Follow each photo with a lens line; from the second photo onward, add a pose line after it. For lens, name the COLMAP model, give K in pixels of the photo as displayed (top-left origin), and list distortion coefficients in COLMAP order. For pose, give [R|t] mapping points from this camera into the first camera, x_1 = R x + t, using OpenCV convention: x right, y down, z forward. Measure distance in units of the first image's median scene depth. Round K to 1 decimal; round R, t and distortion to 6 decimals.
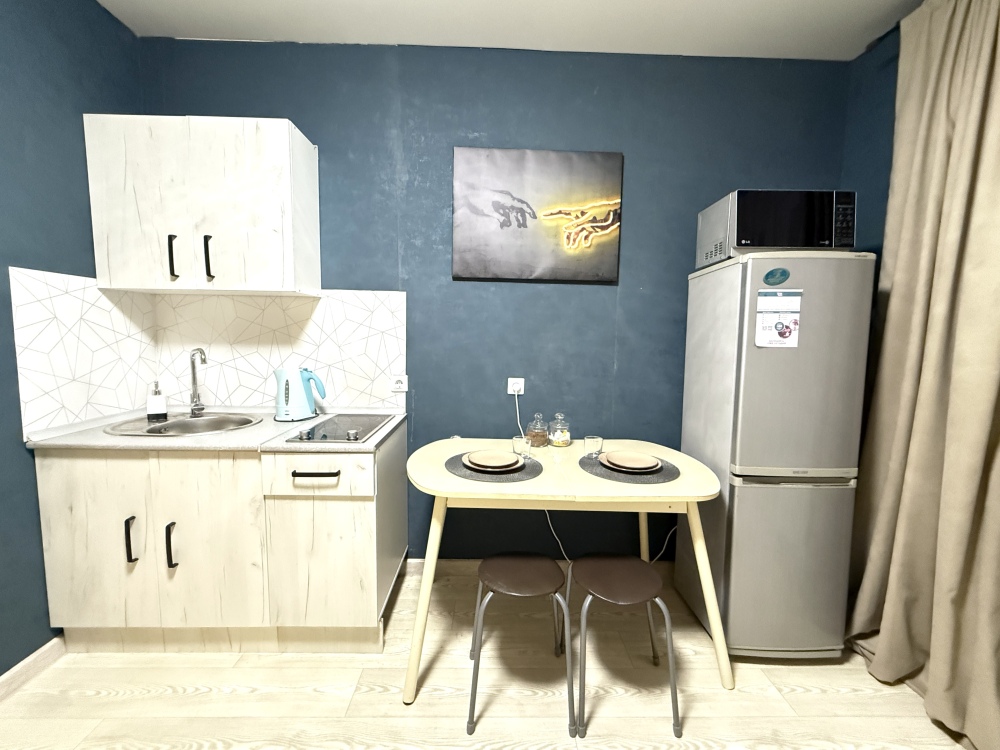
lens RADIAL K [[417.7, 0, 500.0], [0, 417.7, 375.0], [0, 0, 1]] dist [0.000495, -0.000208]
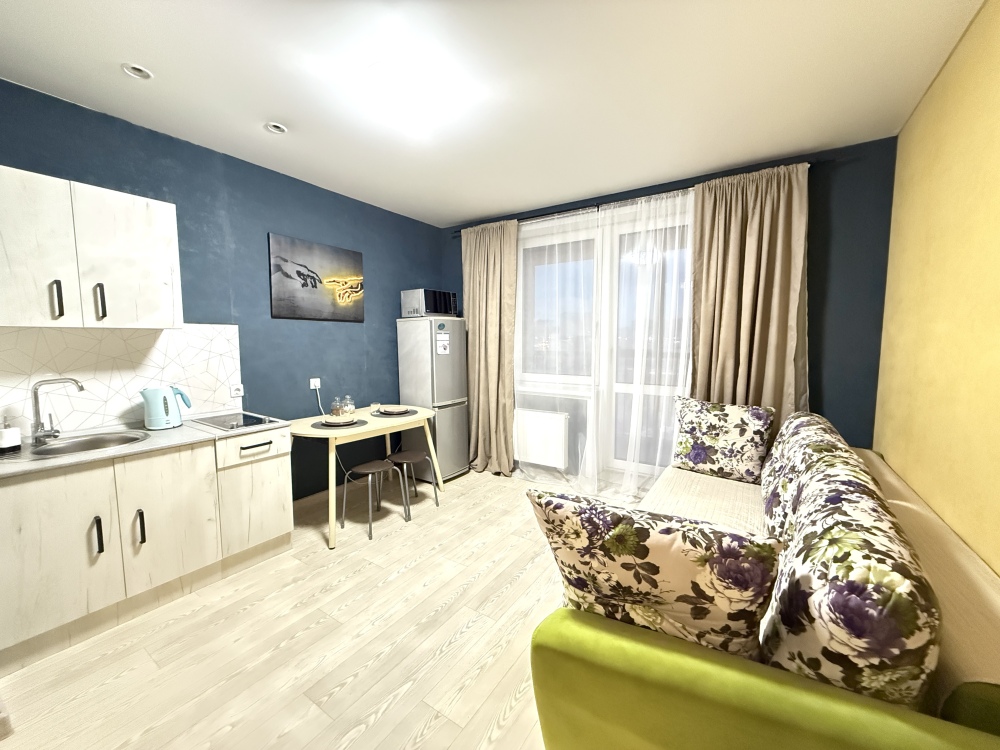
lens RADIAL K [[397.1, 0, 498.7], [0, 397.1, 375.4], [0, 0, 1]] dist [0.000583, 0.000038]
pose [[0.572498, -0.092282, 0.814696, -0.853182], [0.086763, 0.994885, 0.051724, -0.024603], [-0.815302, 0.041073, 0.577577, -0.502950]]
